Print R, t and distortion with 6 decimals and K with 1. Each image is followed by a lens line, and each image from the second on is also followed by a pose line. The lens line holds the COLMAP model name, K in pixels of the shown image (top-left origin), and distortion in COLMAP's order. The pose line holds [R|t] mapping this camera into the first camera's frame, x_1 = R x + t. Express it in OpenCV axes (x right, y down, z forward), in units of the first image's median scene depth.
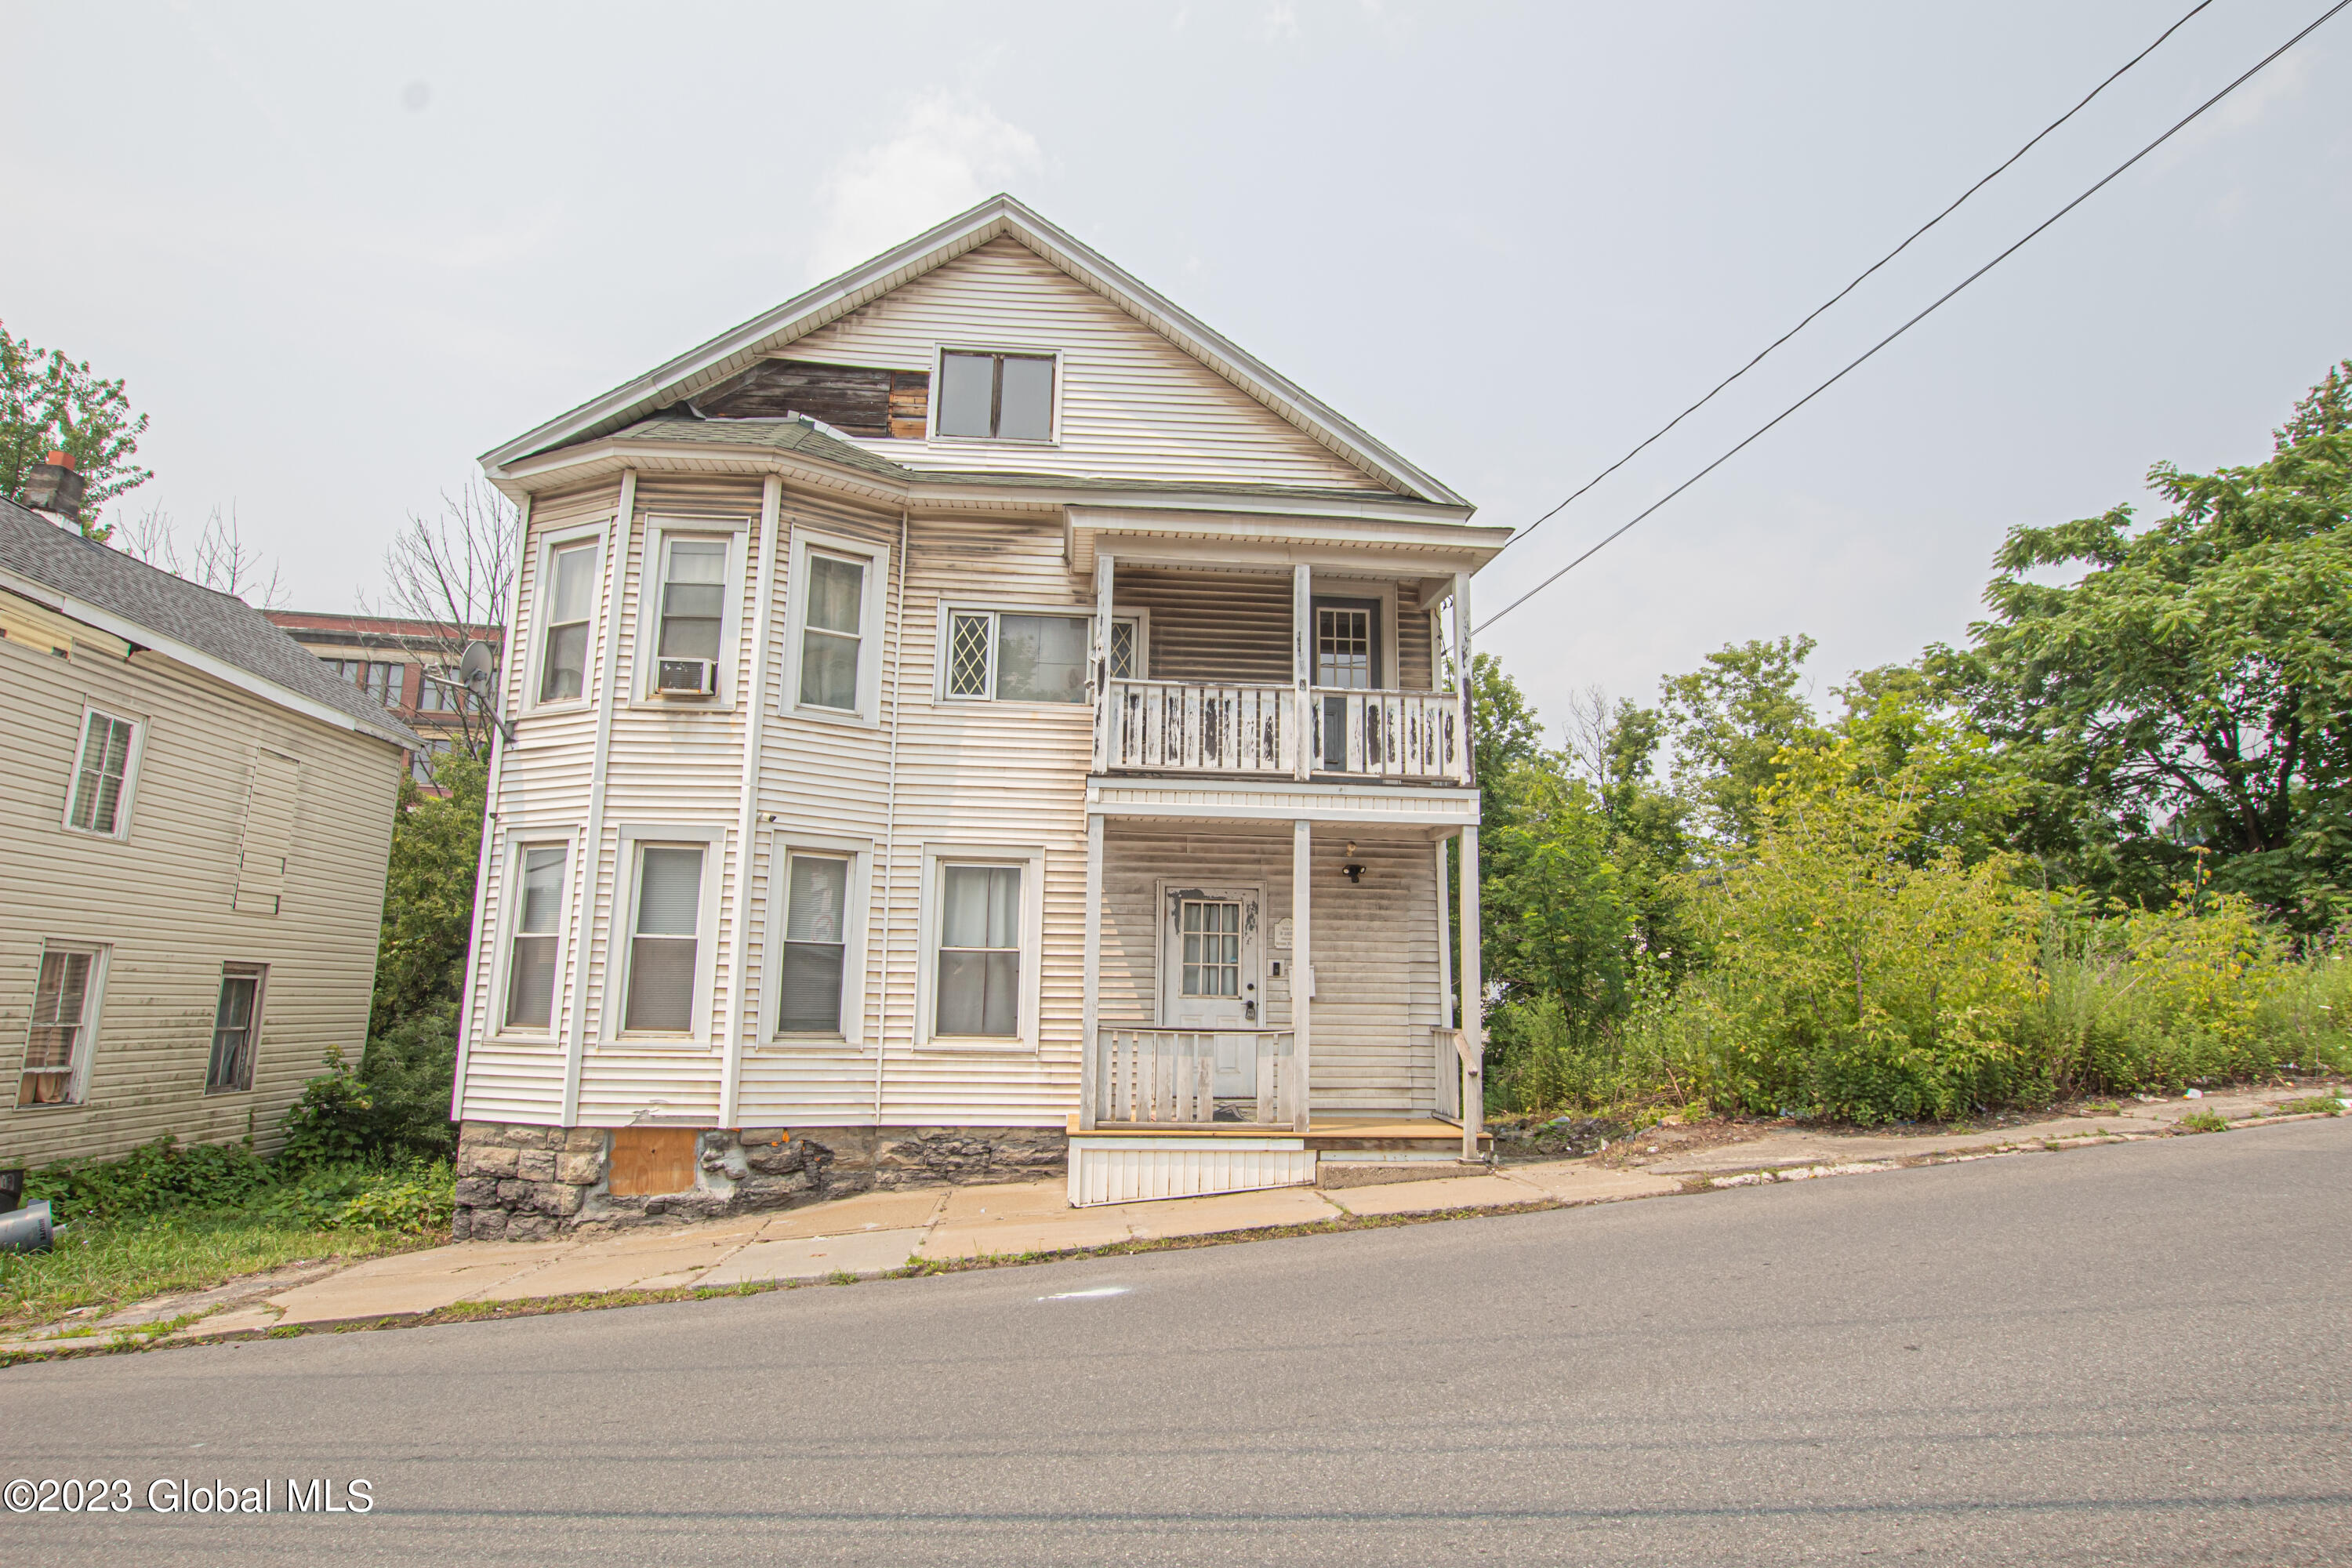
lens RADIAL K [[1190.3, 0, 1145.5], [0, 1190.3, 770.1], [0, 0, 1]] dist [-0.031154, 0.002353]
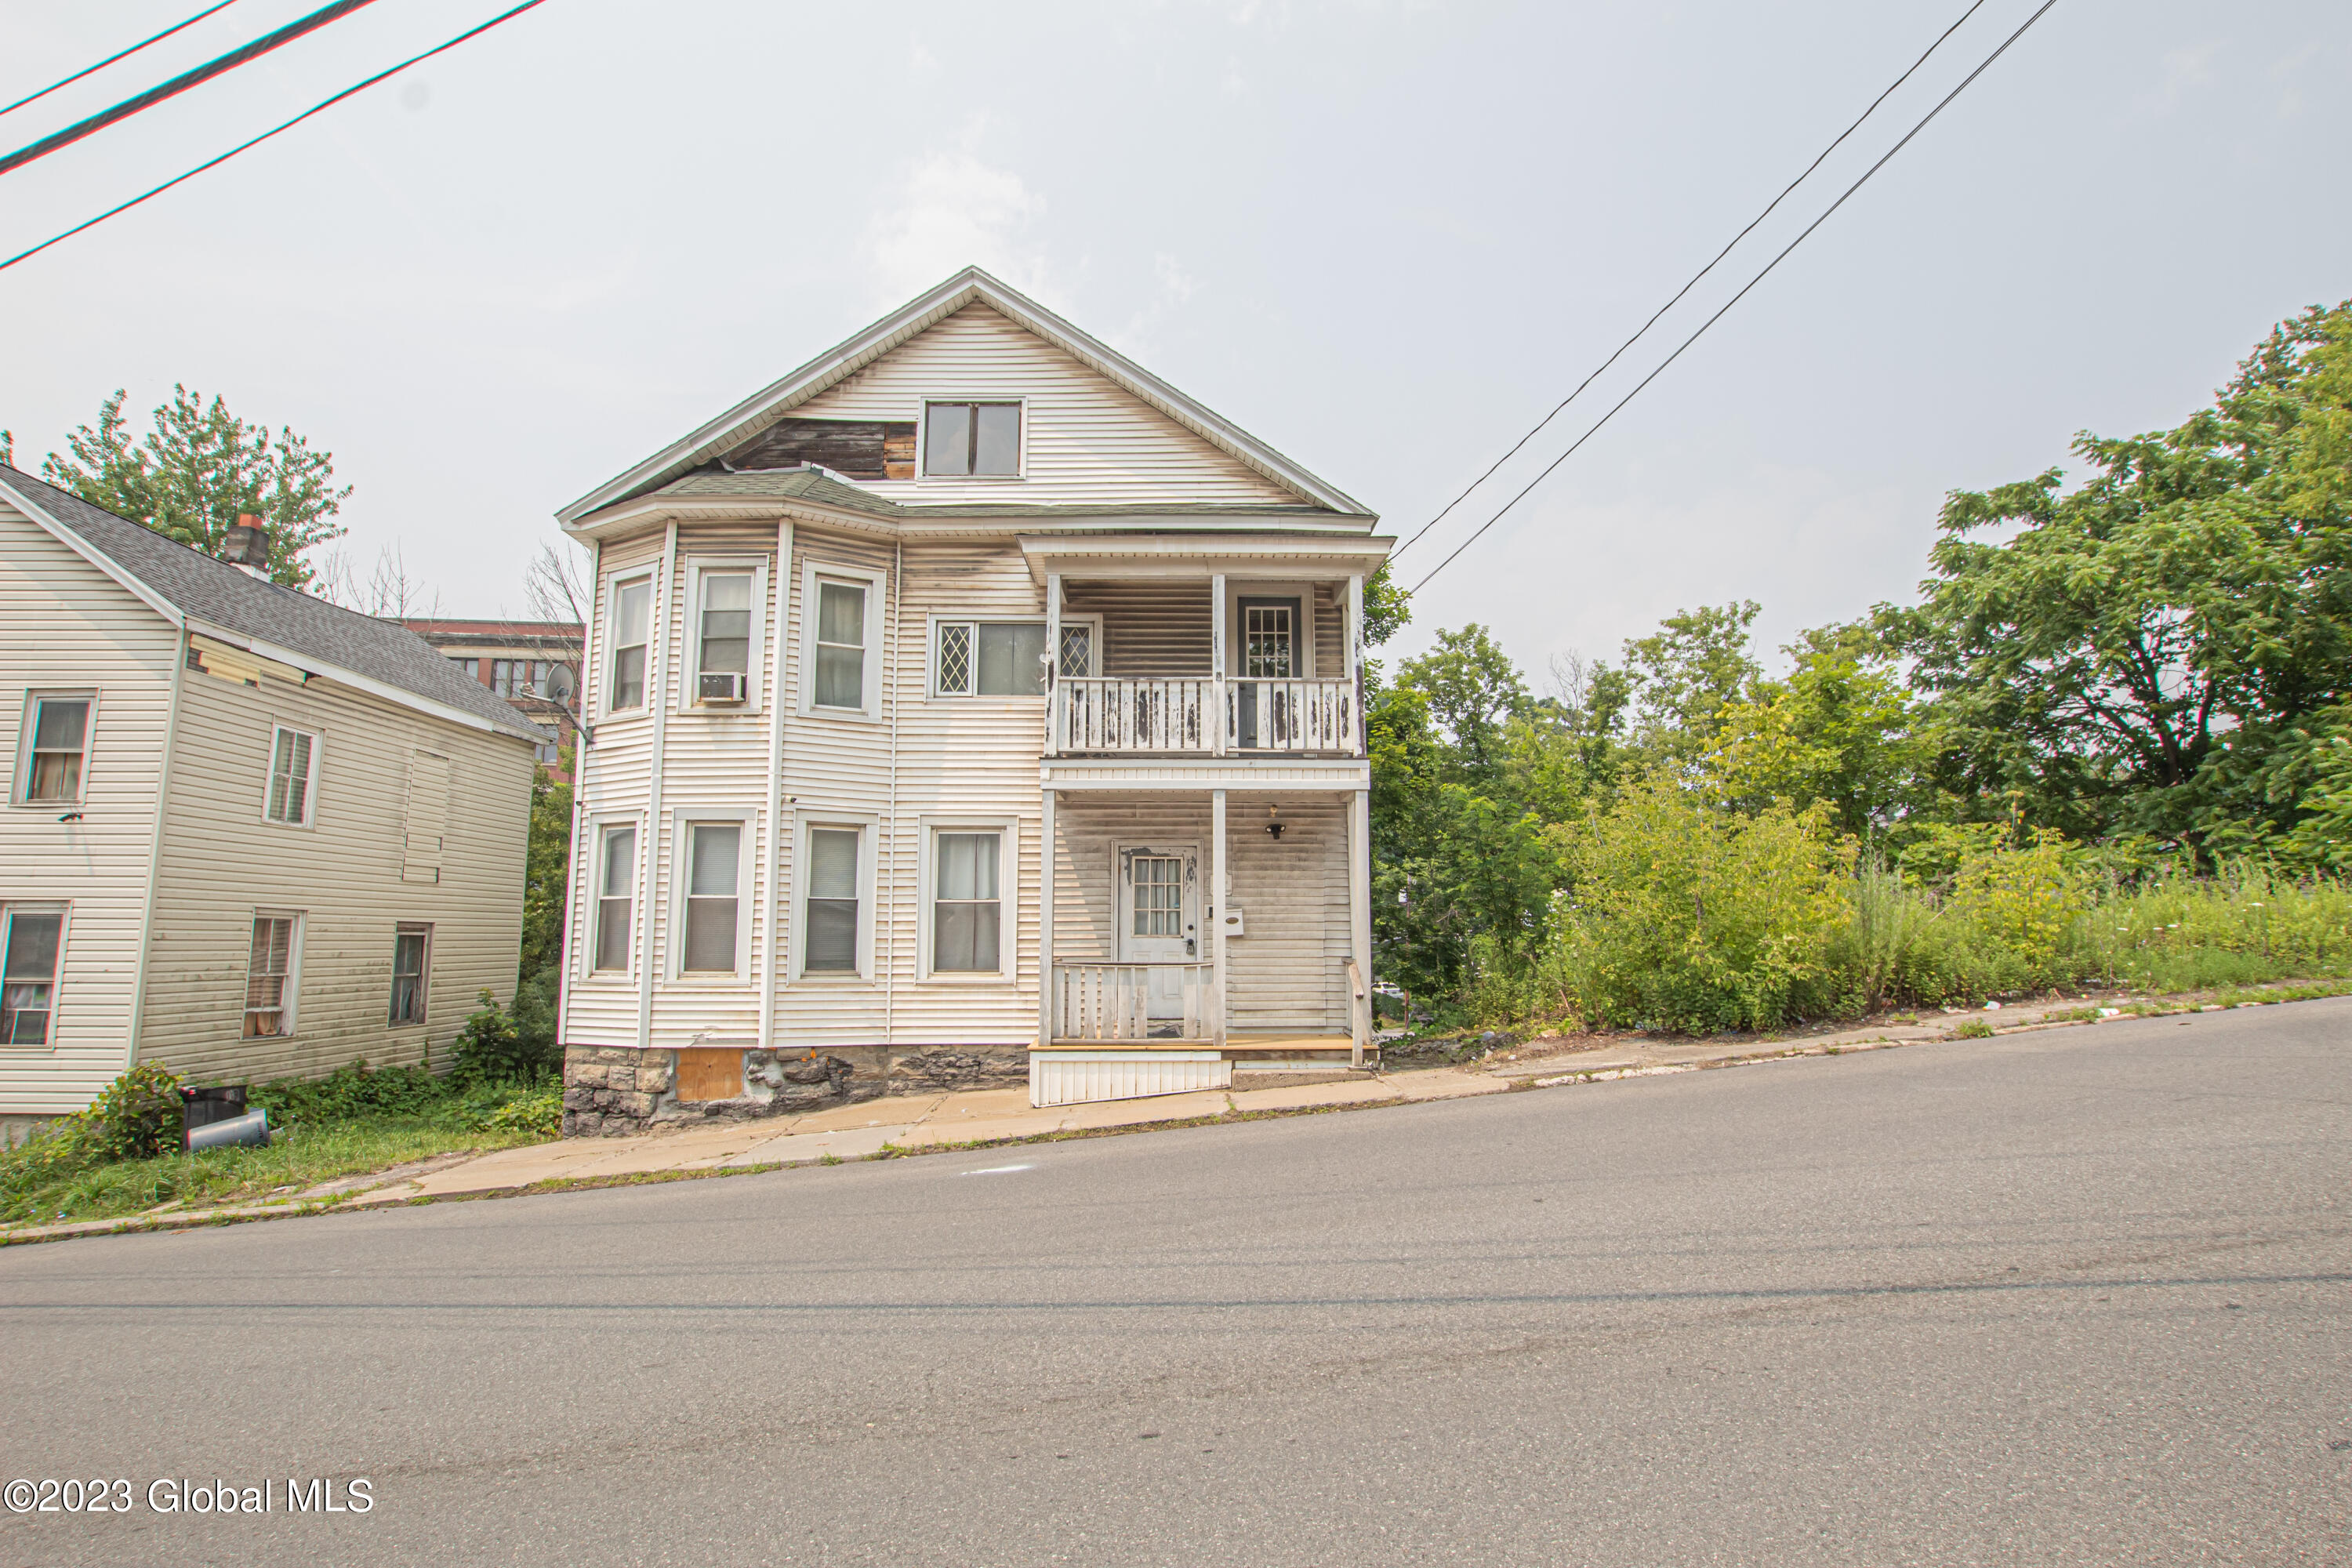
lens RADIAL K [[1084.5, 0, 1170.0], [0, 1084.5, 774.2], [0, 0, 1]] dist [-0.036351, 0.001824]
pose [[0.997277, -0.028681, -0.067937, 0.152194], [0.031607, 0.998601, 0.042393, -0.020860], [0.066626, -0.044425, 0.996789, -0.093166]]
